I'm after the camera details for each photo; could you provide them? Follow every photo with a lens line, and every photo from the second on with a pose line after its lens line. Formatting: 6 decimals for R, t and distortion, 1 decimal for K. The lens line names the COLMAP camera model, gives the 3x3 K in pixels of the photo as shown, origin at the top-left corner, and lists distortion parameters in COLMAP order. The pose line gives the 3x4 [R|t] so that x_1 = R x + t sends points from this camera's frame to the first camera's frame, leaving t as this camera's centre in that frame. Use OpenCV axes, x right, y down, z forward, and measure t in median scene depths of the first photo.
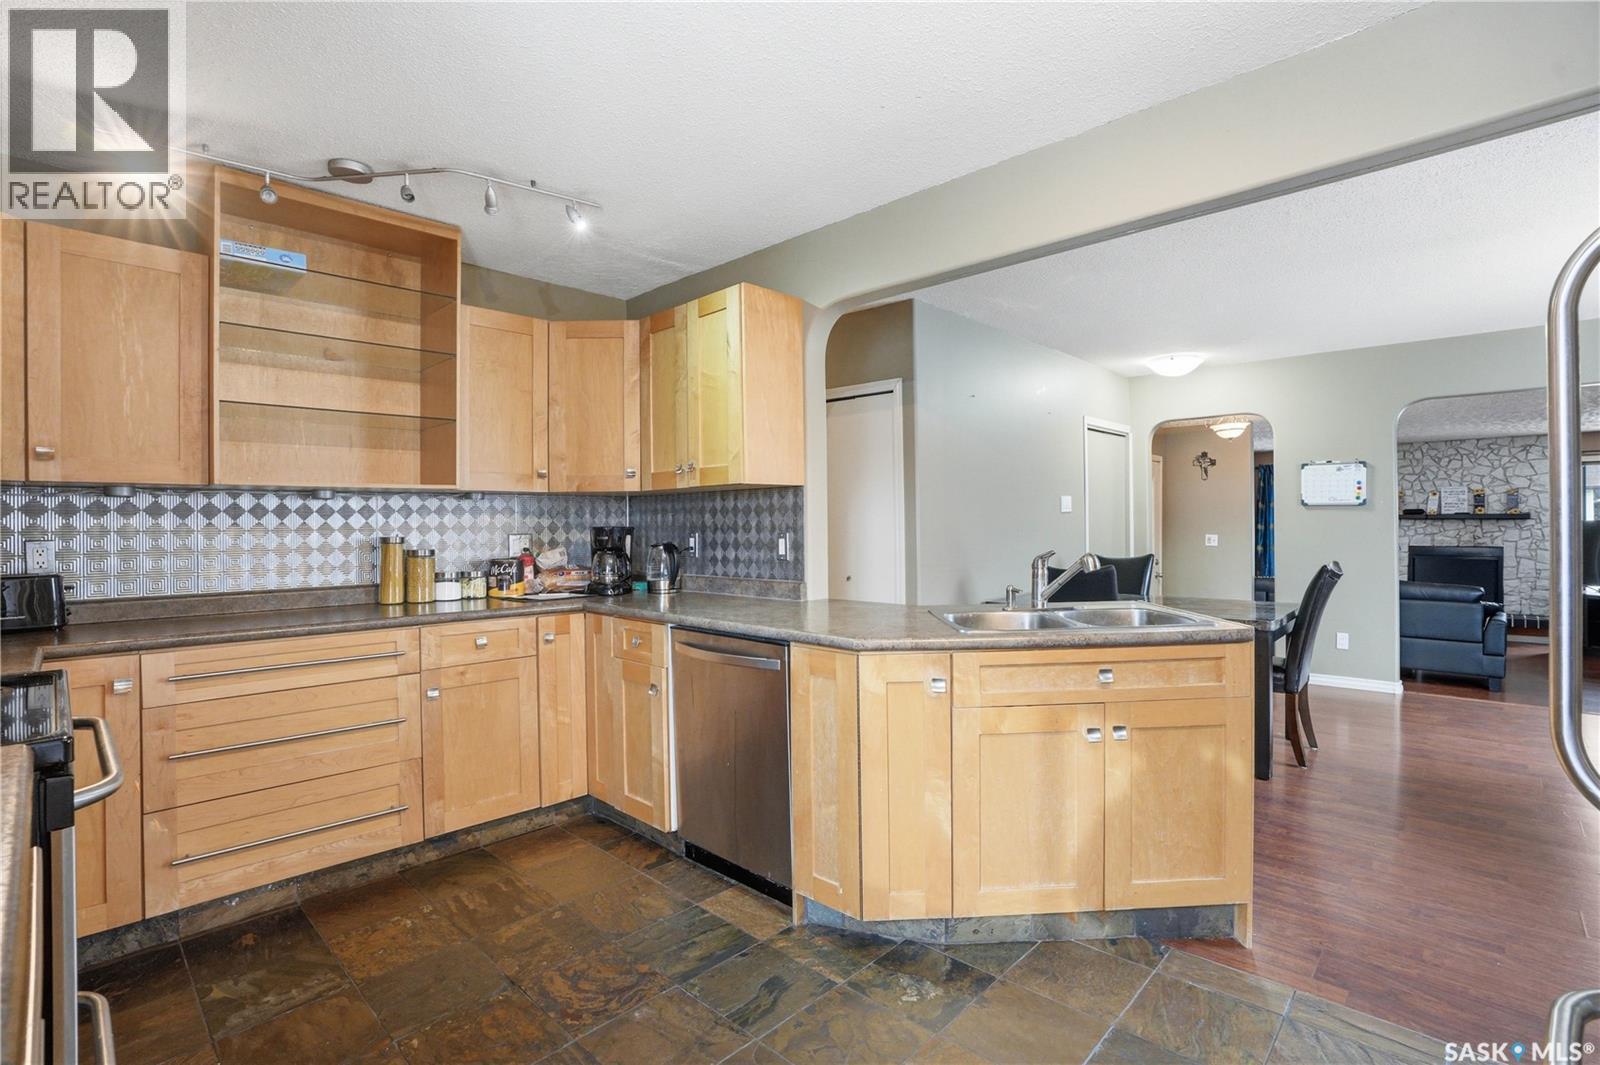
lens RADIAL K [[760.4, 0, 790.4], [0, 760.4, 525.0], [0, 0, 1]] dist [-0.037198, 0.008580]
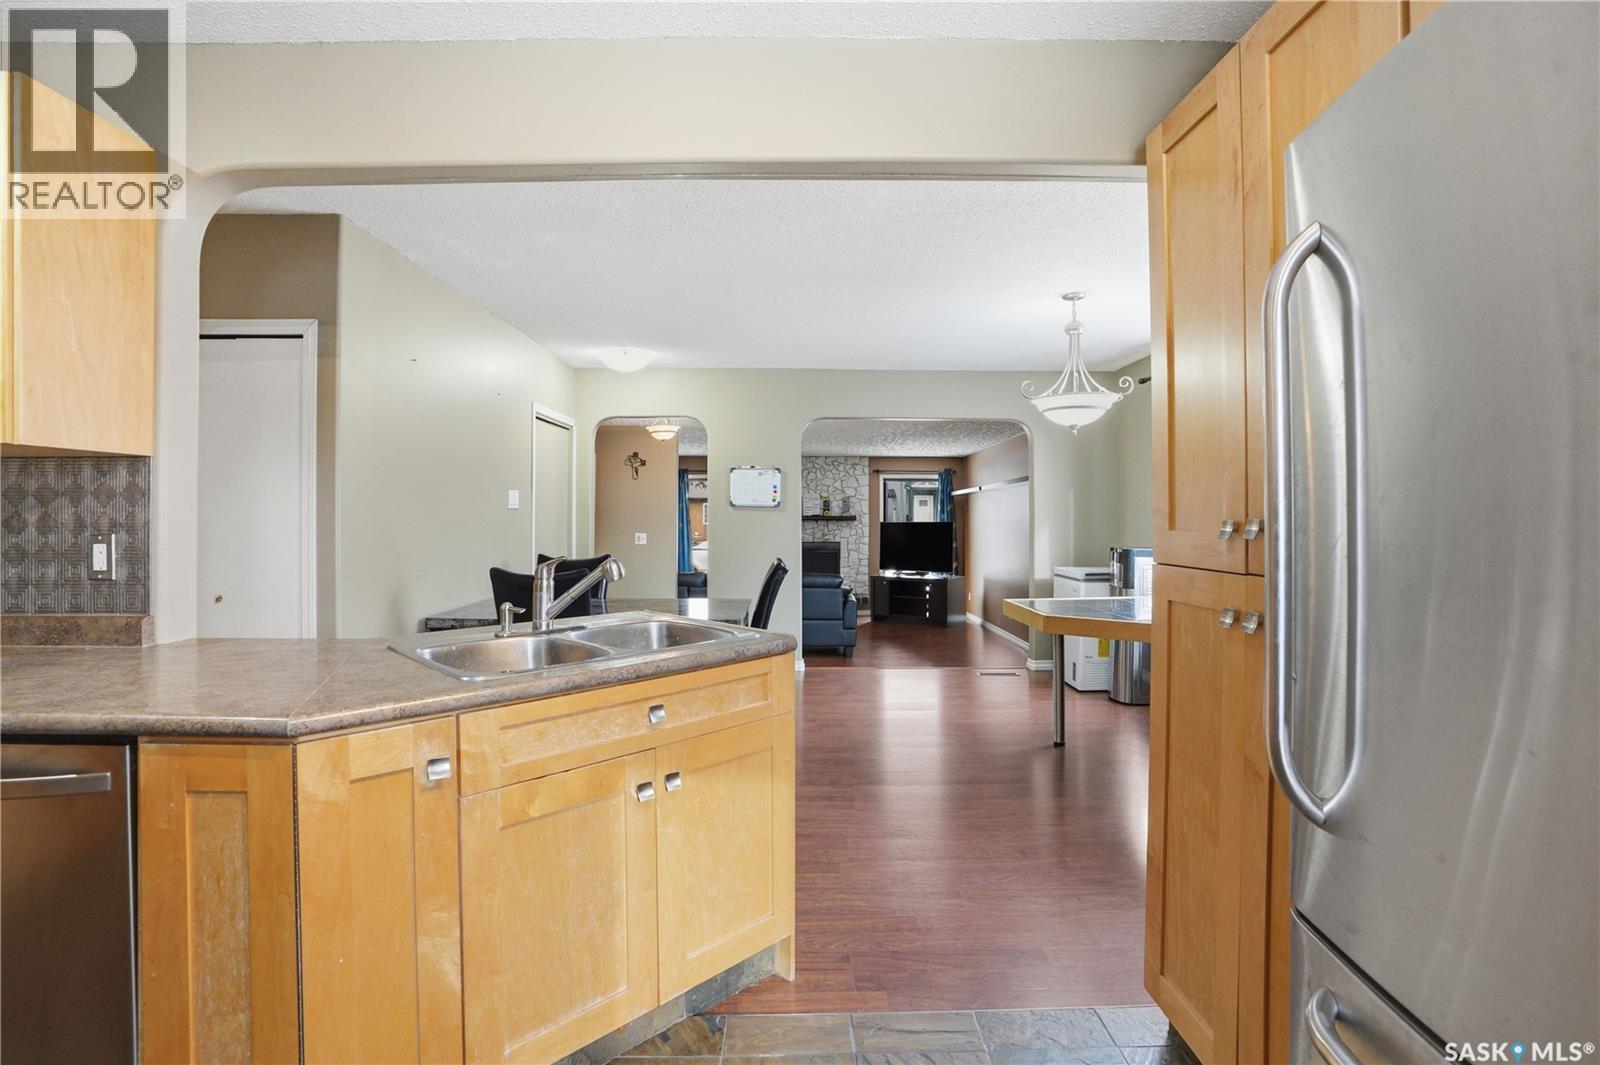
lens RADIAL K [[760.4, 0, 799.6], [0, 760.4, 506.1], [0, 0, 1]] dist [-0.037198, 0.008580]
pose [[0.713043, 0.021620, 0.700786, -0.021439], [-0.007048, 0.999695, -0.023671, -0.001185], [-0.701084, 0.011939, 0.712978, 0.160426]]
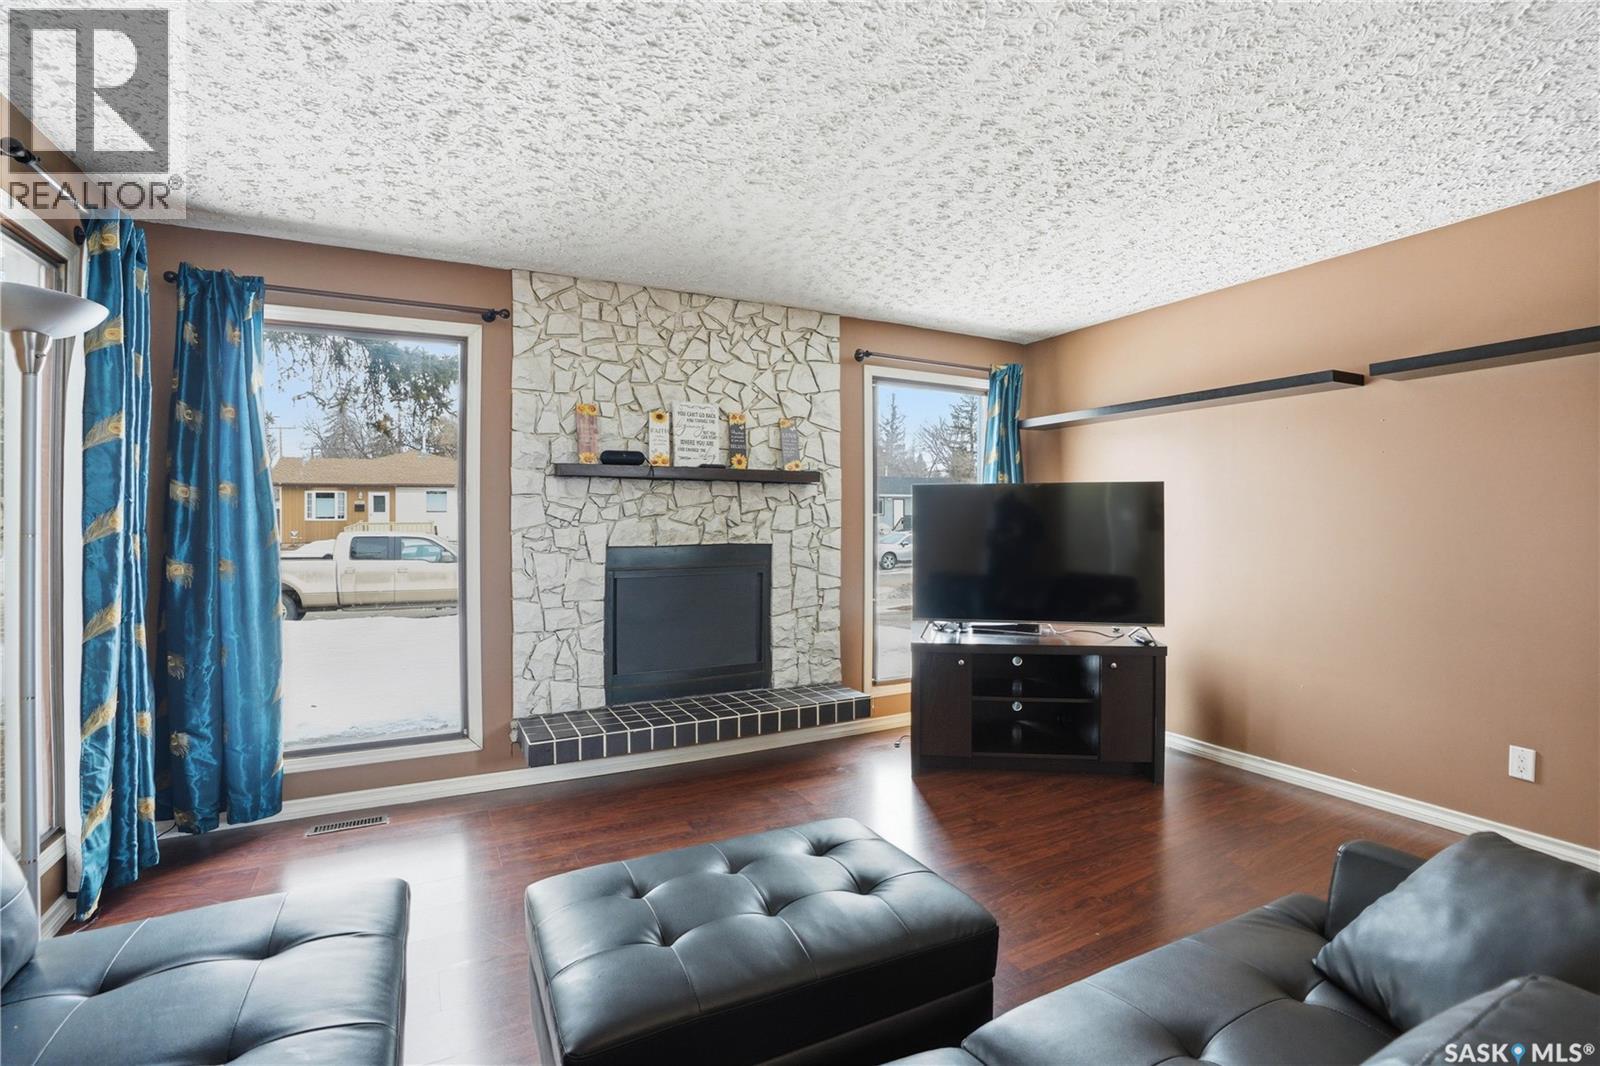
lens RADIAL K [[760.4, 0, 799.0], [0, 760.4, 524.7], [0, 0, 1]] dist [-0.037198, 0.008580]
pose [[0.352604, 0.002024, 0.935770, 0.795448], [-0.003284, 0.999994, -0.000925, 0.027386], [-0.935767, -0.002747, 0.352608, 1.231142]]
